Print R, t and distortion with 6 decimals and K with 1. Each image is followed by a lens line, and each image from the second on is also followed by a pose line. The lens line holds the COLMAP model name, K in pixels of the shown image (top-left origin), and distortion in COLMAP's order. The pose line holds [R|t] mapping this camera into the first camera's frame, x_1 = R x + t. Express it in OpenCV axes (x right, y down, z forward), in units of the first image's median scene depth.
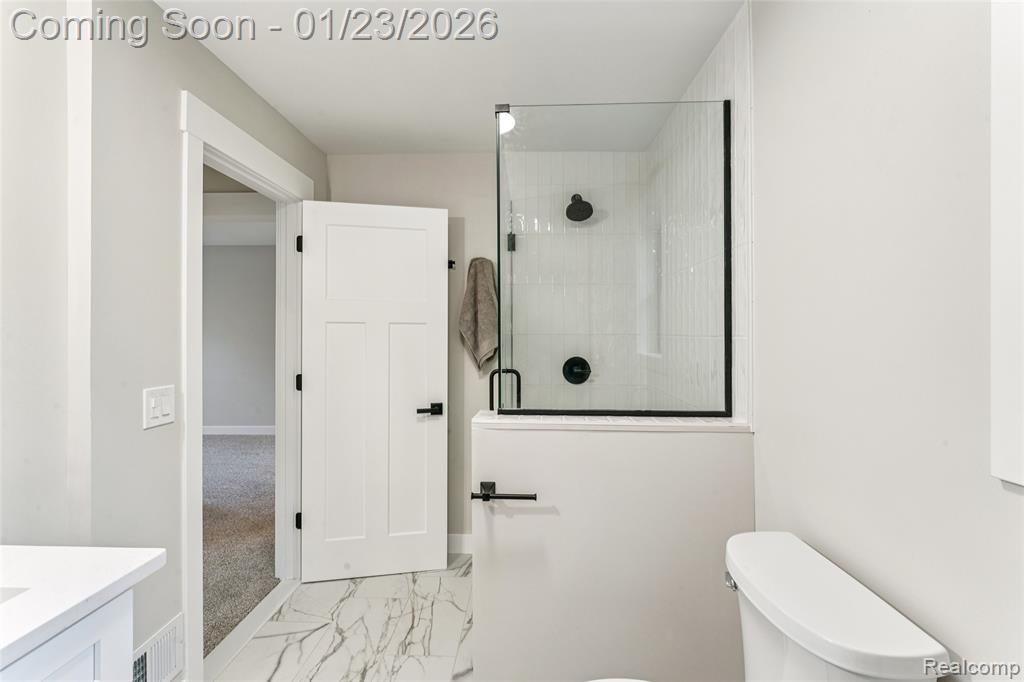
lens RADIAL K [[443.7, 0, 513.5], [0, 443.7, 334.9], [0, 0, 1]] dist [-0.017203, -0.000842]
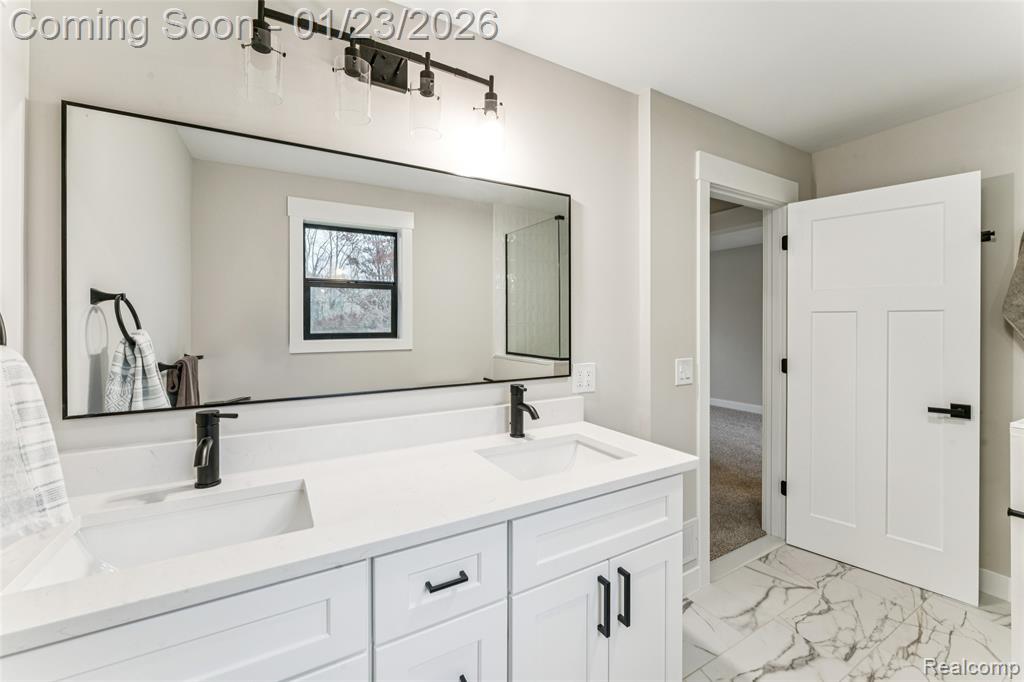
lens RADIAL K [[414.2, 0, 521.1], [0, 414.2, 323.0], [0, 0, 1]] dist [0.001864, 0.001294]
pose [[0.534956, -0.001710, -0.844878, 0.054525], [-0.001892, 0.999993, -0.003222, 0.003204], [0.844878, 0.003322, 0.534949, -0.148157]]
